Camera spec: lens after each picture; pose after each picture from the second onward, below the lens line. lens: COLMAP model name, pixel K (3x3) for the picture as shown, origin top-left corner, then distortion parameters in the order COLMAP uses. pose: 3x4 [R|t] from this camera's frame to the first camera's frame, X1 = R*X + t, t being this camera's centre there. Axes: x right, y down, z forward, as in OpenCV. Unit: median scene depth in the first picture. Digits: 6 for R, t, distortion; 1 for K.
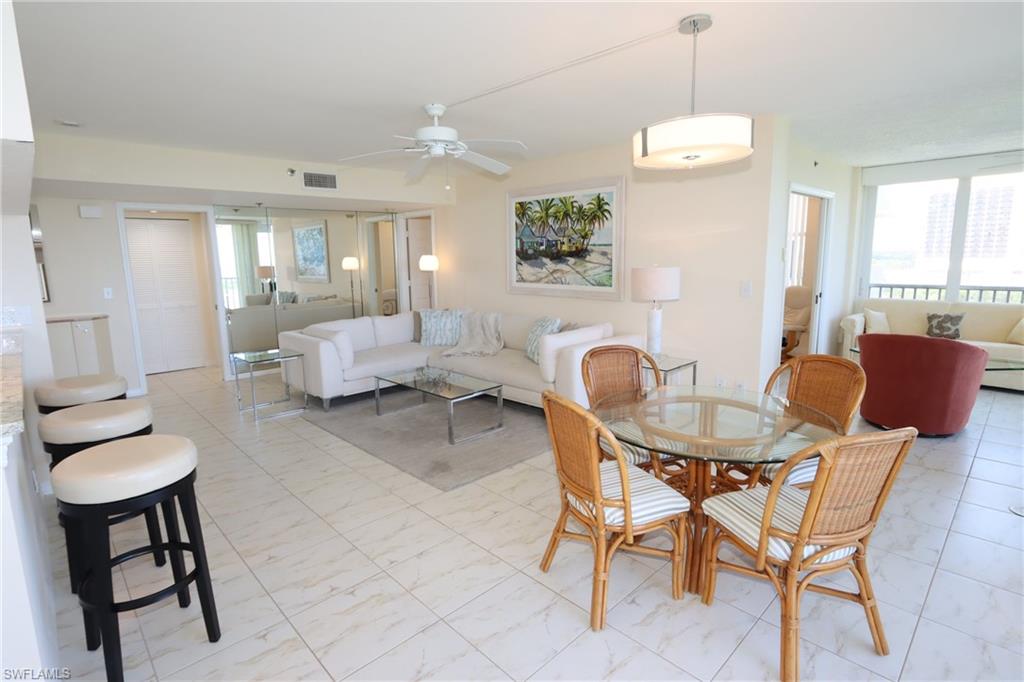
lens RADIAL K [[520.9, 0, 507.6], [0, 520.9, 336.6], [0, 0, 1]] dist [-0.000852, -0.000010]
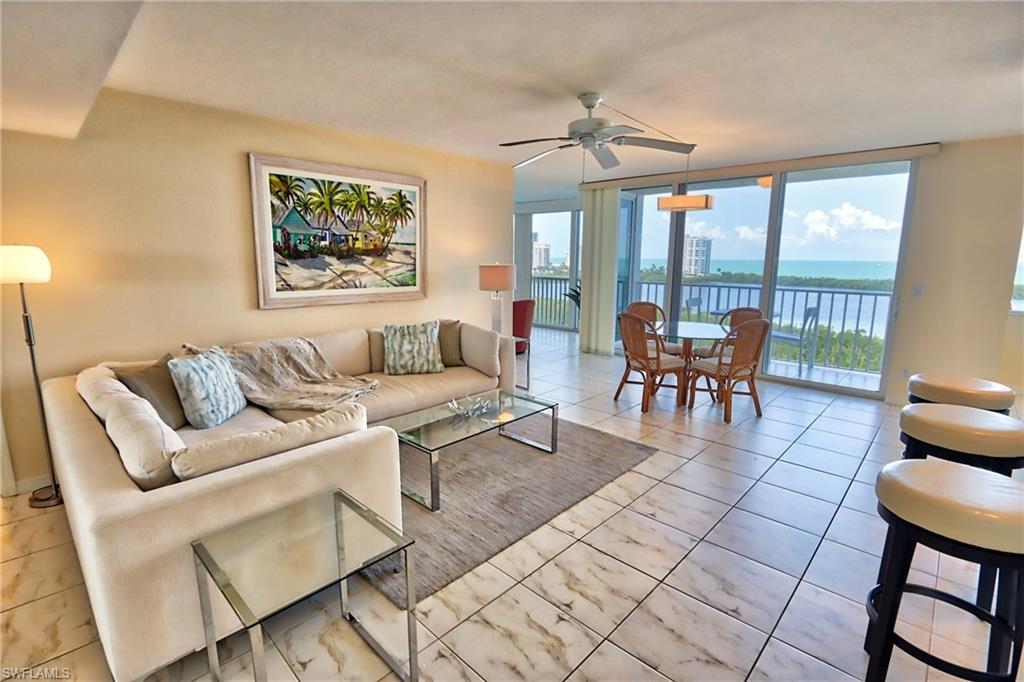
lens RADIAL K [[480.3, 0, 508.2], [0, 480.3, 337.4], [0, 0, 1]] dist [-0.005397, 0.000054]
pose [[-0.057002, -0.154877, 0.986288, -0.705158], [0.148051, 0.975660, 0.161765, -0.115184], [-0.987336, 0.155242, -0.032685, 0.818881]]
